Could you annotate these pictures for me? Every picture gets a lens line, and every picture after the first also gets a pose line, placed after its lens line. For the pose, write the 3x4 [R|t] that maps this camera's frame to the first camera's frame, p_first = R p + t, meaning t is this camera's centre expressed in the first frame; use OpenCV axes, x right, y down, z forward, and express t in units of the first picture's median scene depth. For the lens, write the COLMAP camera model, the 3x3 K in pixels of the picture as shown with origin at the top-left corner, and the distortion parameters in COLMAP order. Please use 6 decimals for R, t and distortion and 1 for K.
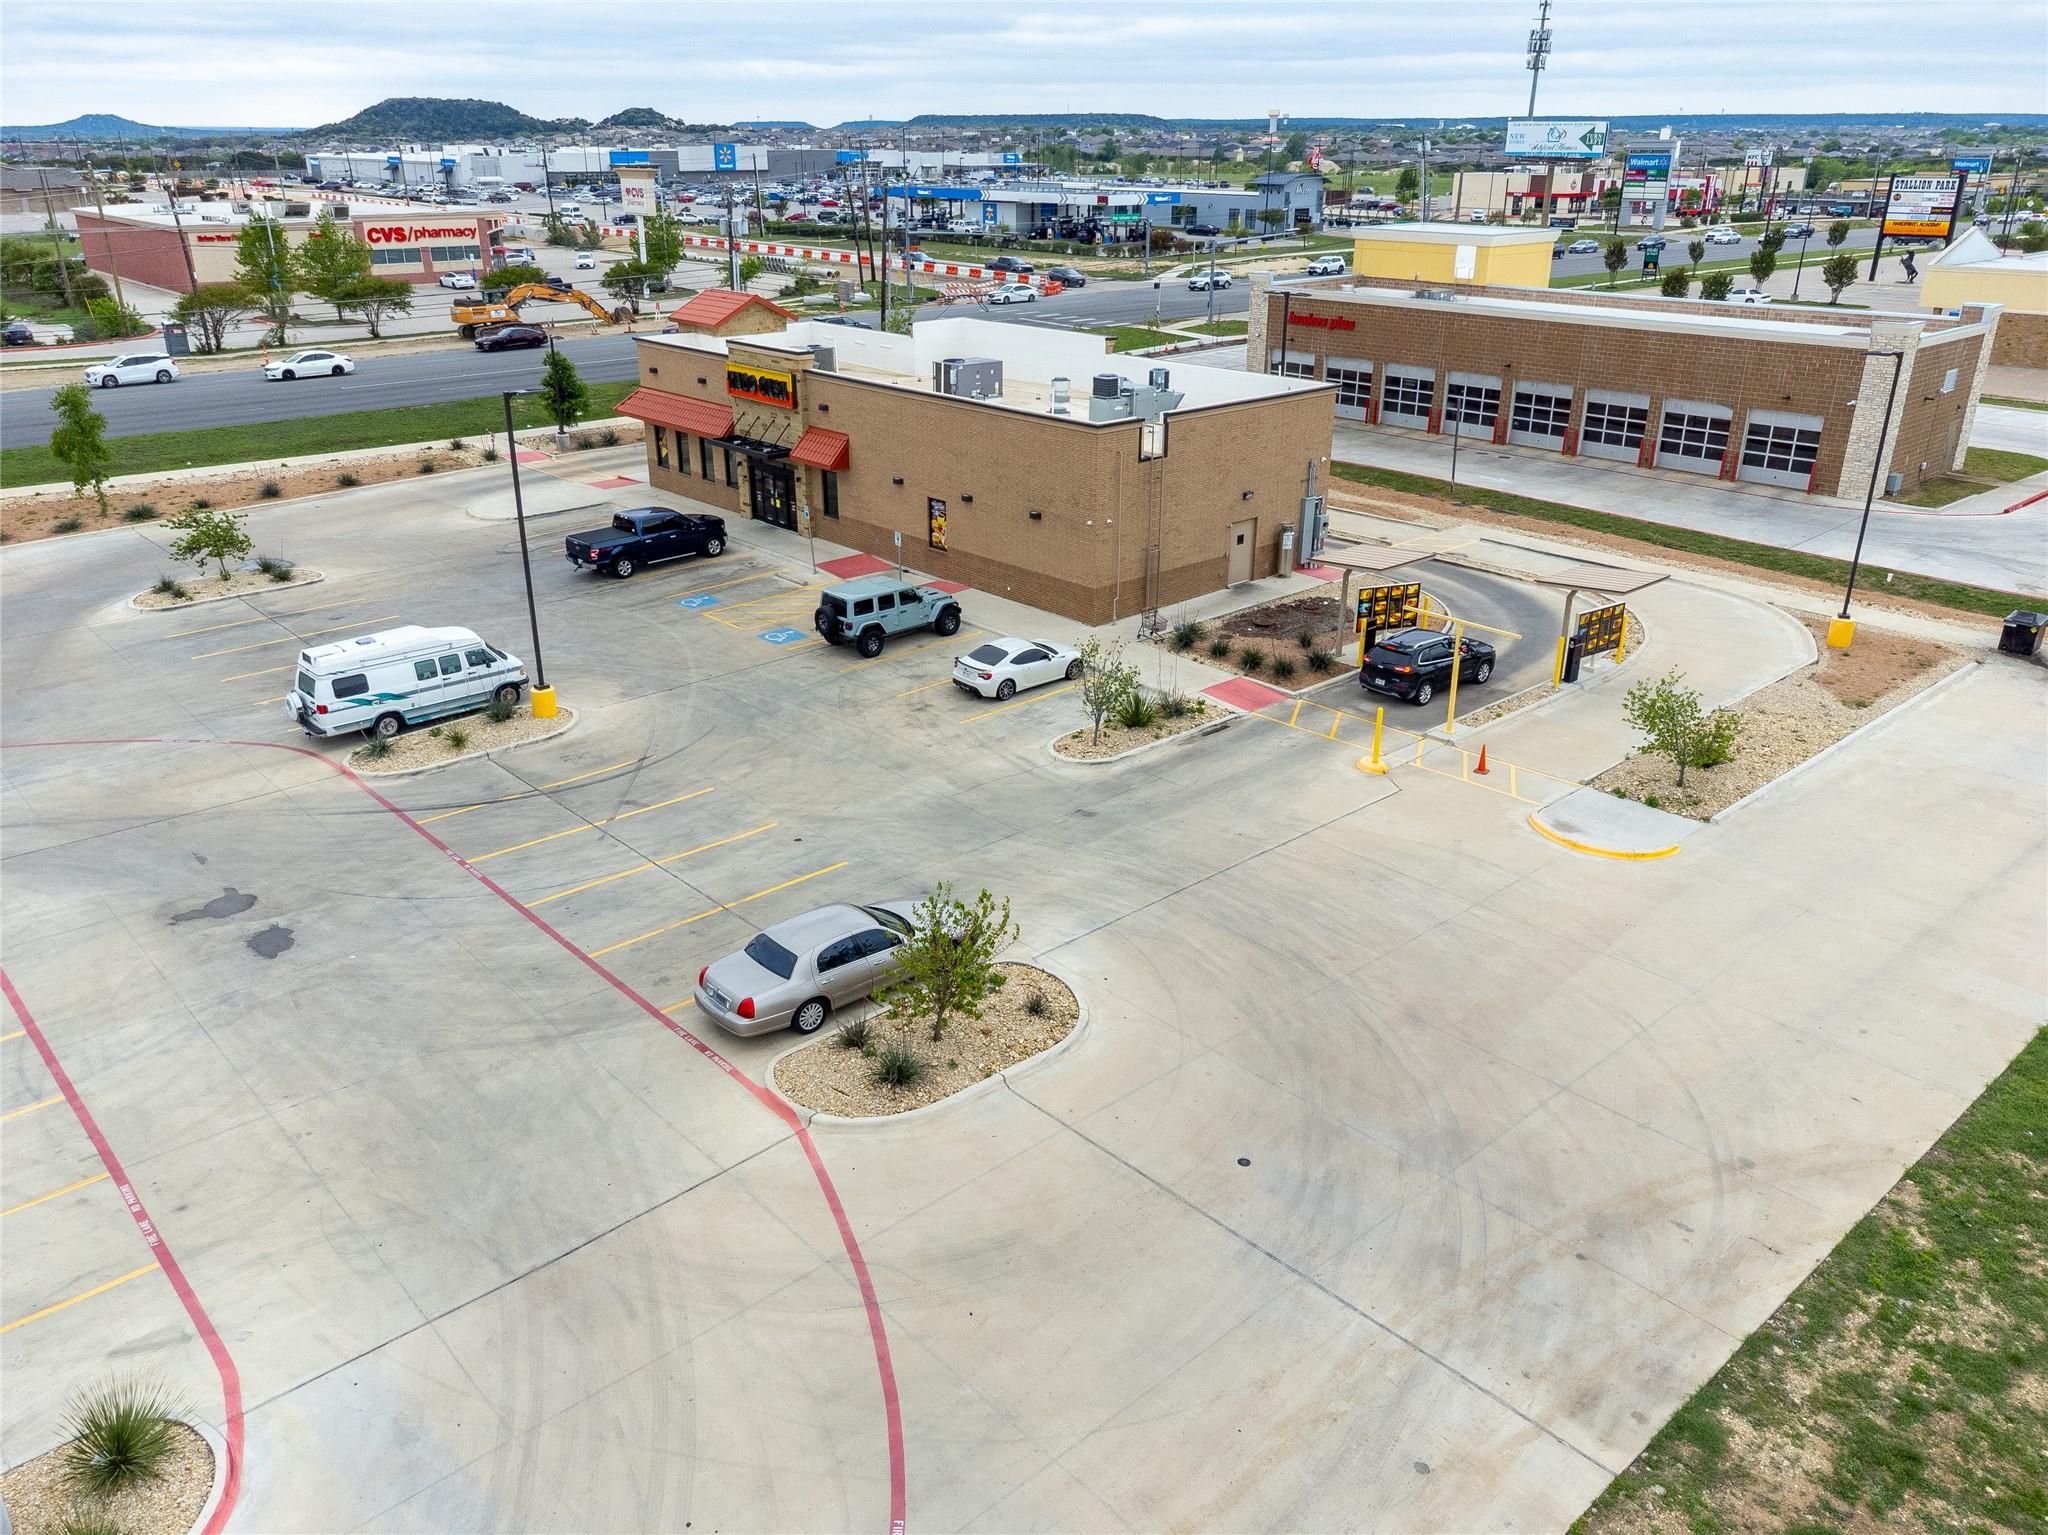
lens RADIAL K [[1553.7, 0, 1019.2], [0, 1553.7, 735.2], [0, 0, 1]] dist [0.036454, -0.017115]
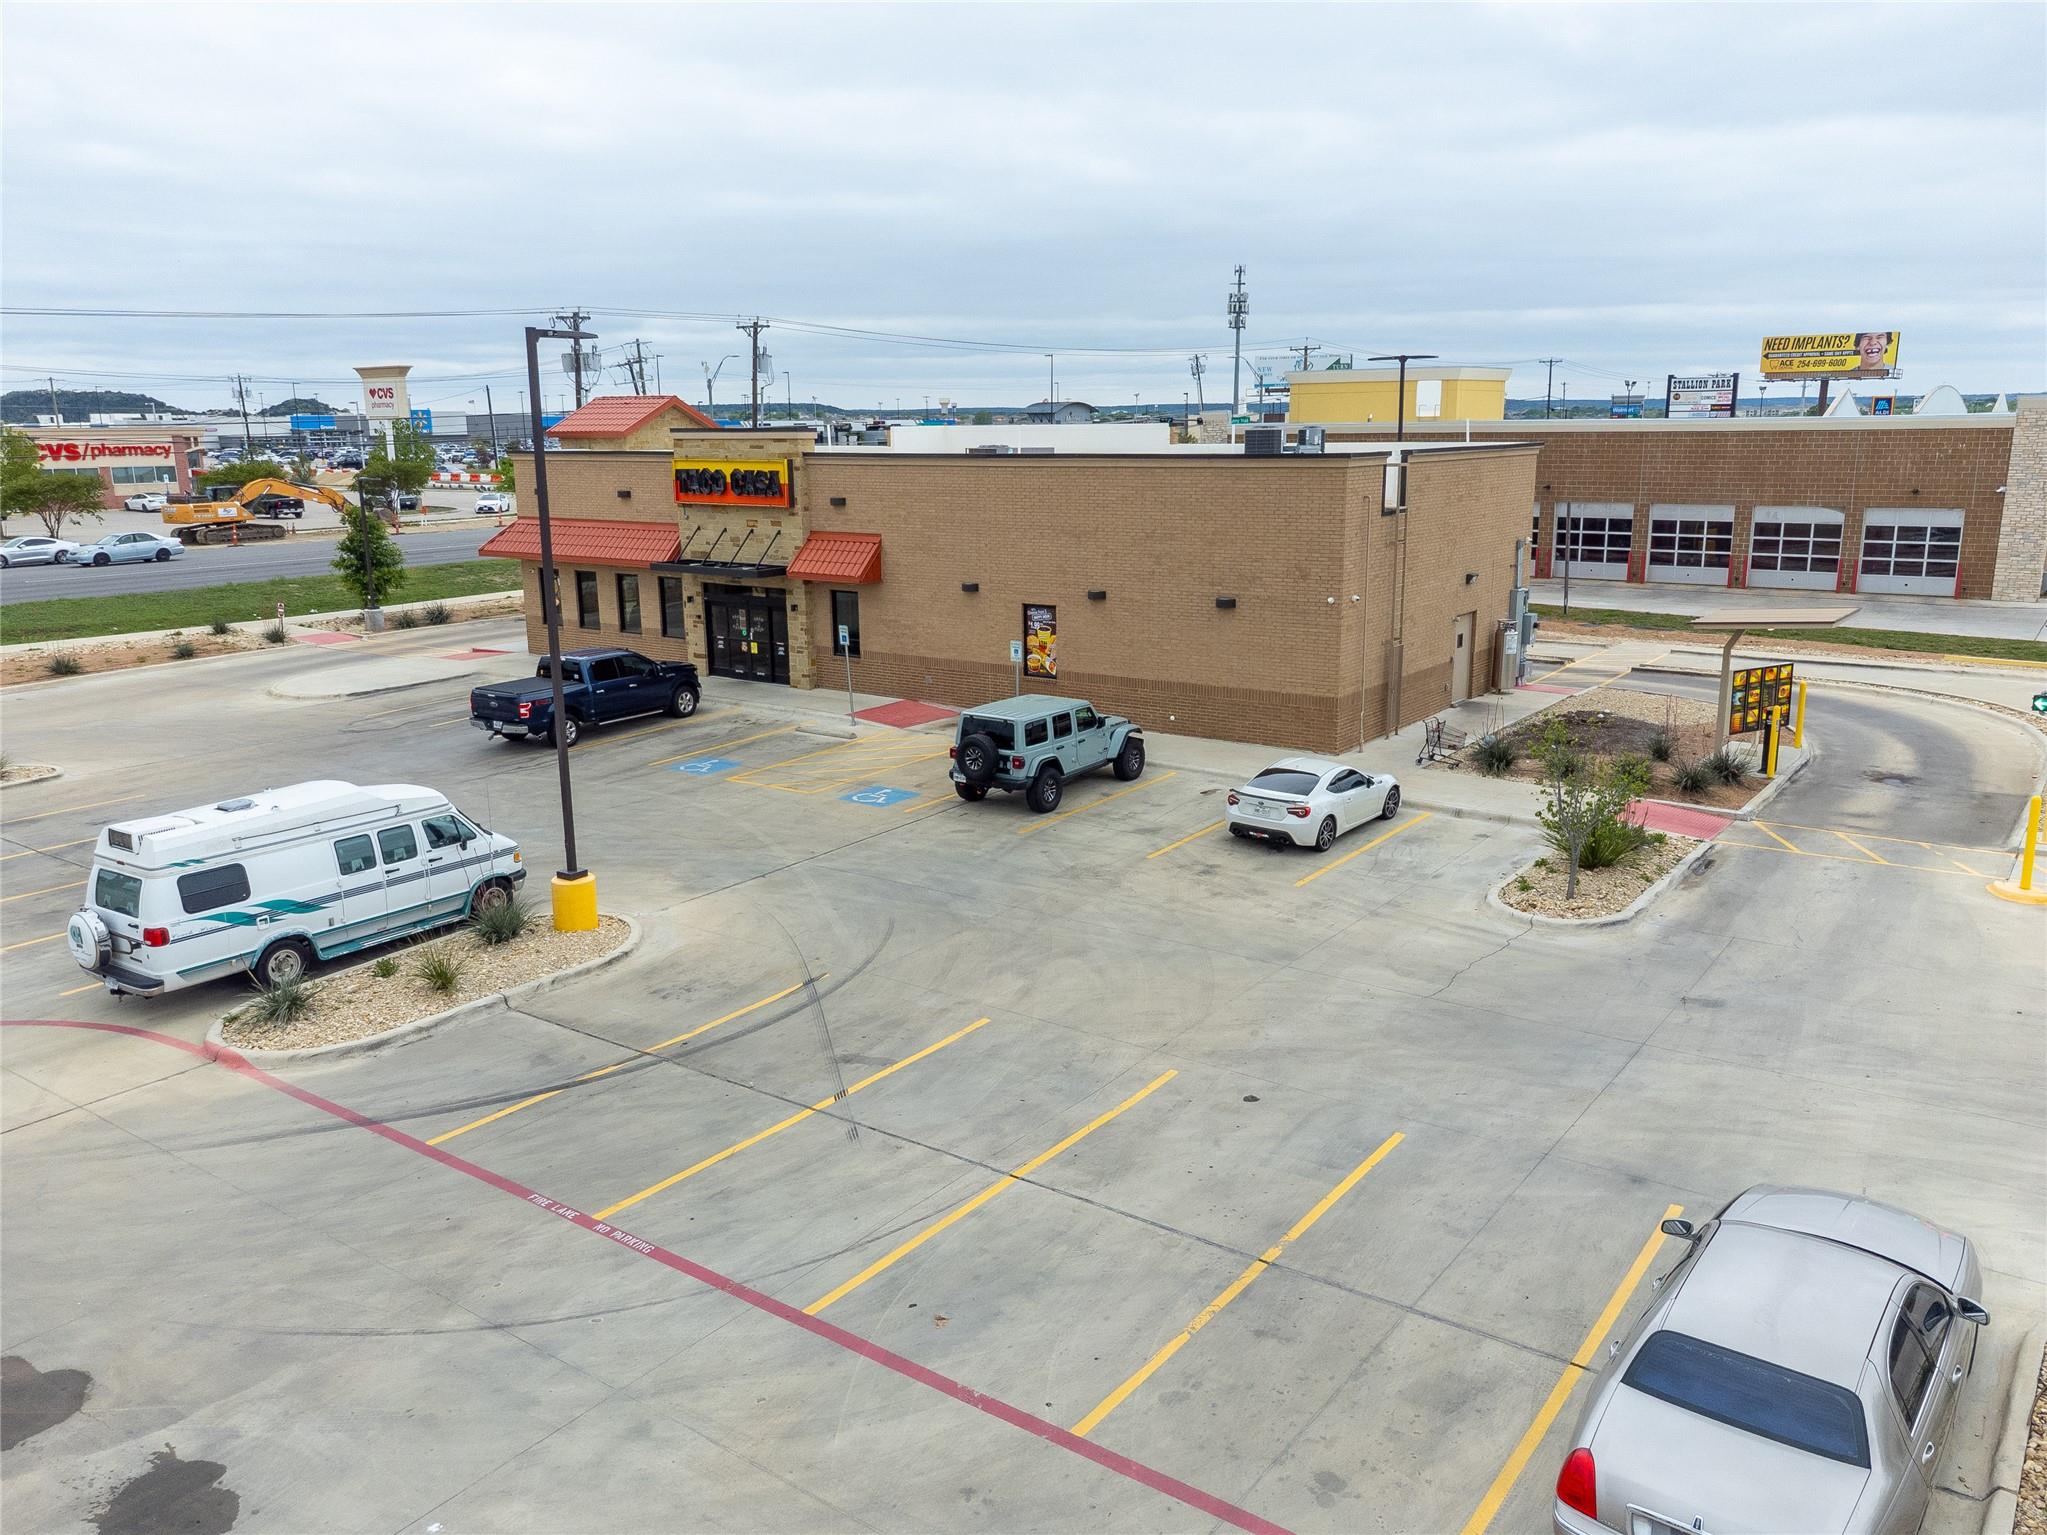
lens RADIAL K [[1547.7, 0, 1023.5], [0, 1547.7, 767.5], [0, 0, 1]] dist [0.021849, 0.007555]
pose [[0.978706, -0.054996, 0.197763, -0.228905], [0.084123, 0.986281, -0.142035, 0.020429], [-0.187239, 0.155647, 0.969905, 0.386546]]
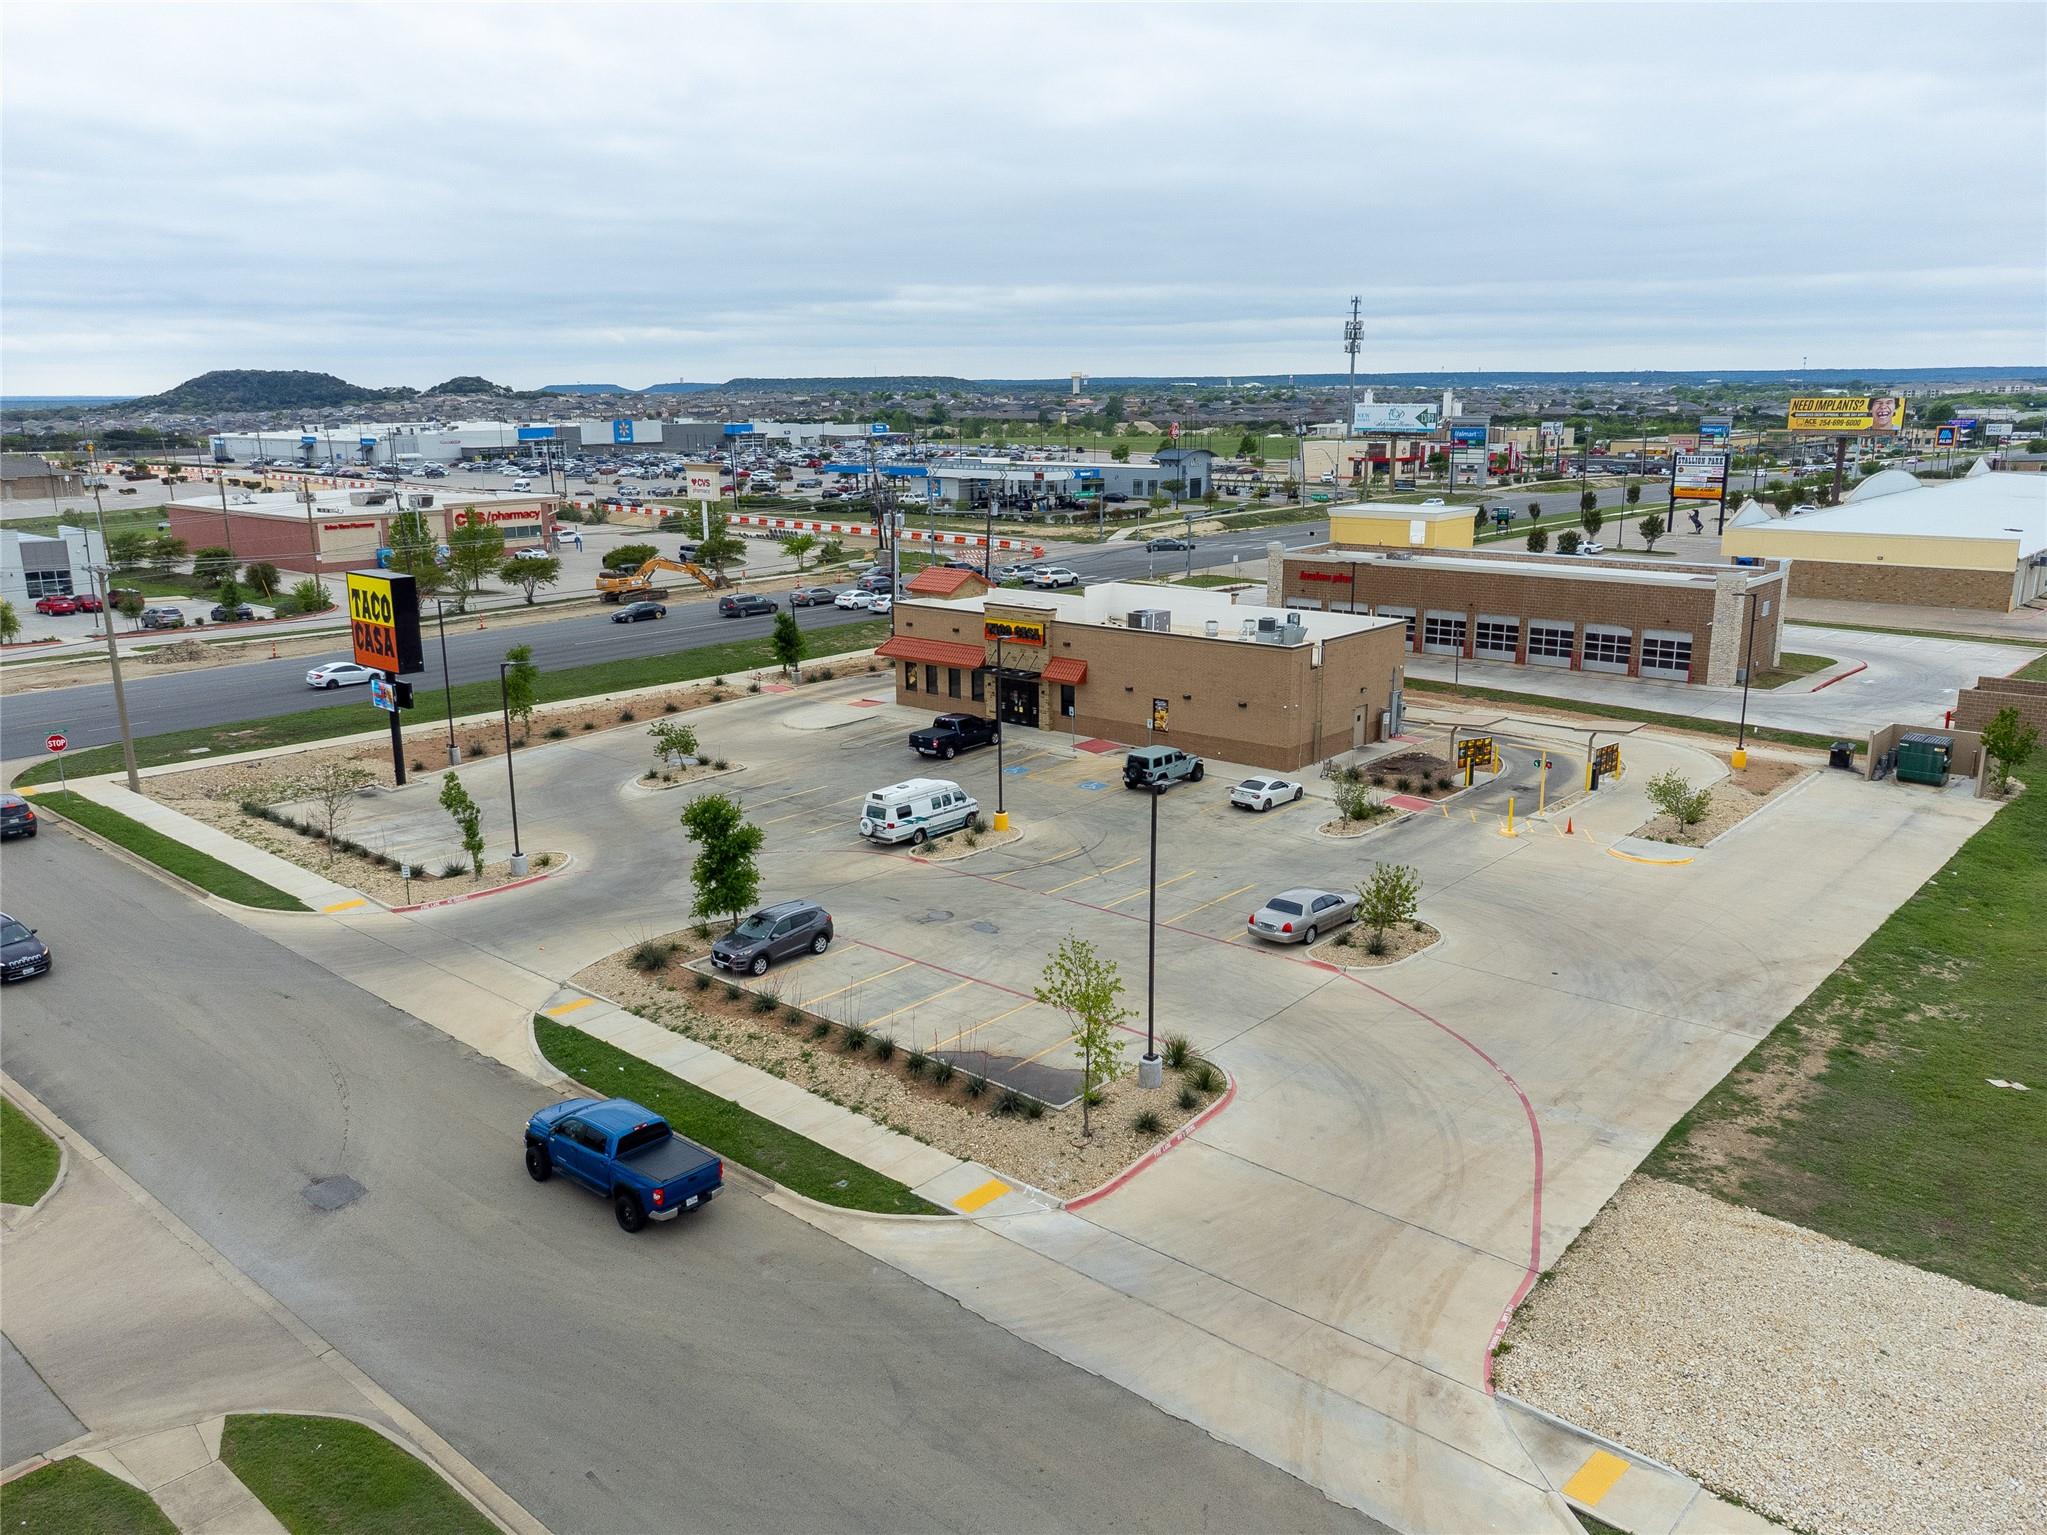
lens RADIAL K [[1567.4, 0, 992.5], [0, 1567.4, 759.4], [0, 0, 1]] dist [0.053033, -0.072375]
pose [[0.994277, -0.034874, 0.100985, -0.427975], [0.048433, 0.989649, -0.135092, 0.122526], [-0.095228, 0.139210, 0.985673, -0.568243]]
